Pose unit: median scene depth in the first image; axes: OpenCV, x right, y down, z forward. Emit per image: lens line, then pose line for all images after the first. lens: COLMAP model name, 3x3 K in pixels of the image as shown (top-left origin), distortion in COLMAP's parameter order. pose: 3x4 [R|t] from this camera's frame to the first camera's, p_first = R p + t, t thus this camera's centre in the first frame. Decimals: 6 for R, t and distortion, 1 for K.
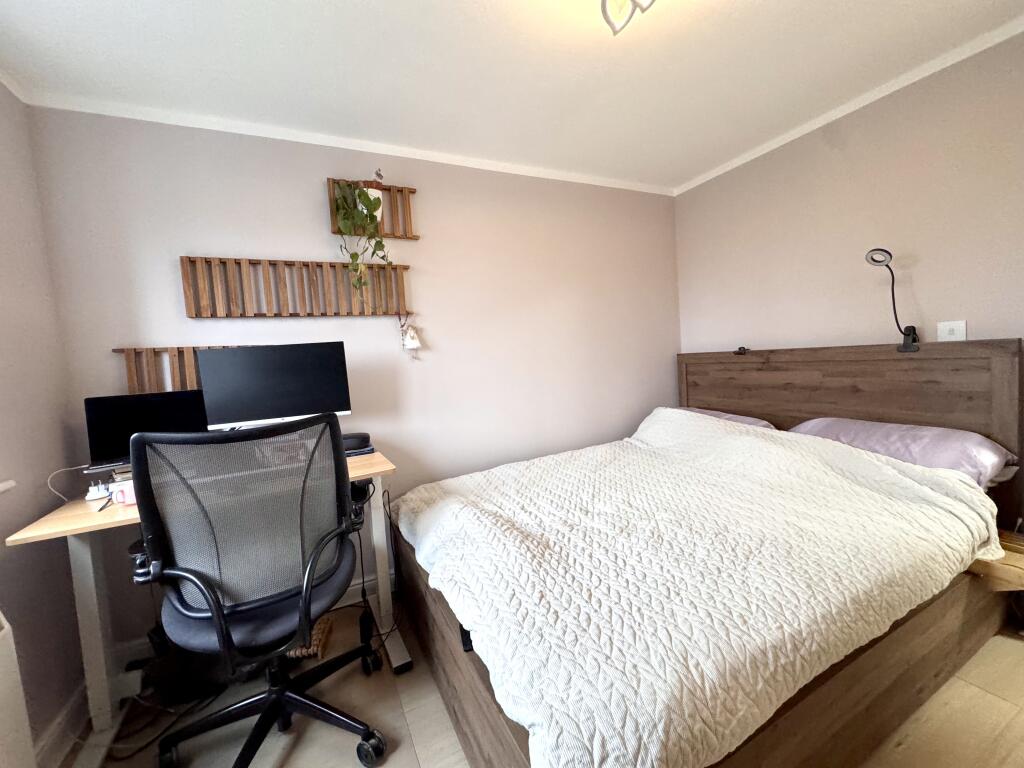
lens RADIAL K [[417.0, 0, 512.0], [0, 417.0, 379.0], [0, 0, 1]] dist [-0.001322, -0.000118]
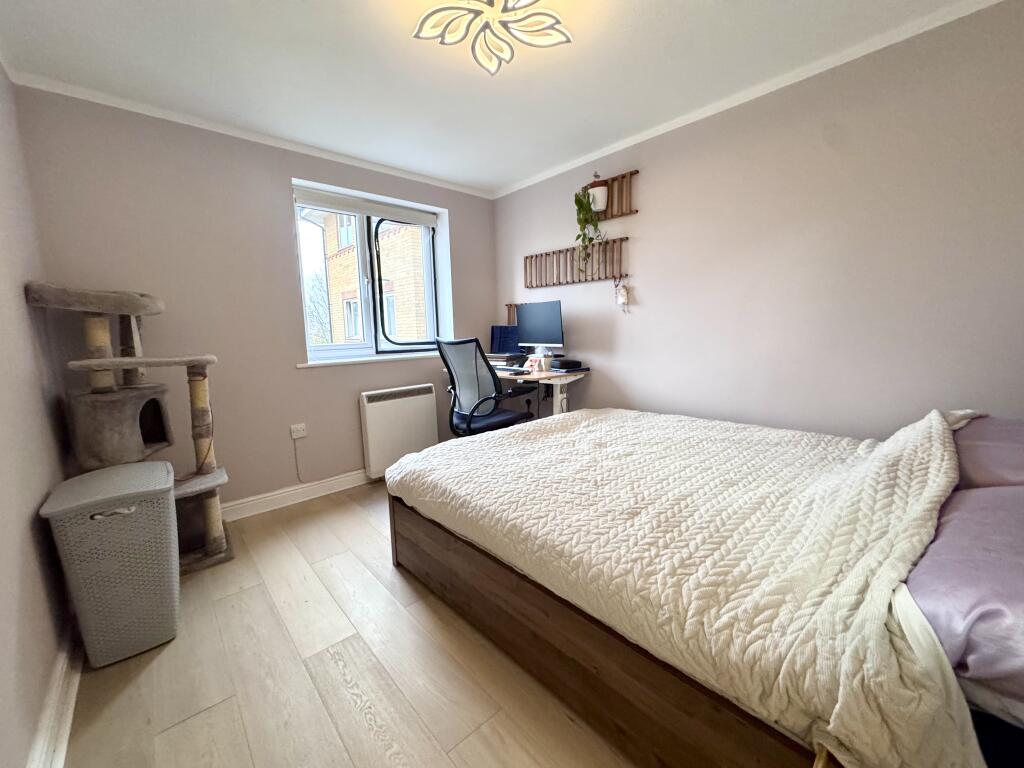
lens RADIAL K [[408.3, 0, 512.0], [0, 408.3, 384.0], [0, 0, 1]] dist [-0.001564, -0.000024]
pose [[0.272477, 0.192220, -0.942766, 0.982325], [-0.043911, 0.981304, 0.187387, -0.055407], [0.961160, -0.009661, 0.275823, 0.346632]]
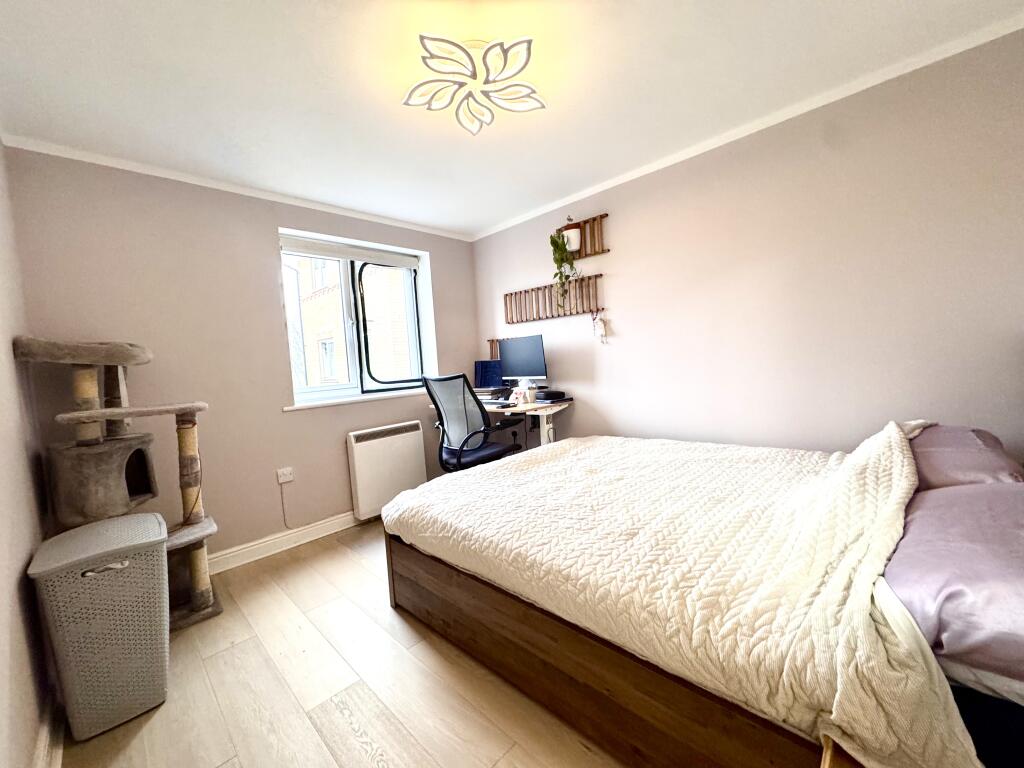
lens RADIAL K [[408.3, 0, 512.0], [0, 408.3, 384.0], [0, 0, 1]] dist [-0.001564, -0.000024]
pose [[0.331509, 0.102527, -0.937864, 1.007732], [-0.007181, 0.994323, 0.106160, -0.059980], [0.943425, -0.028459, 0.330364, 0.305299]]
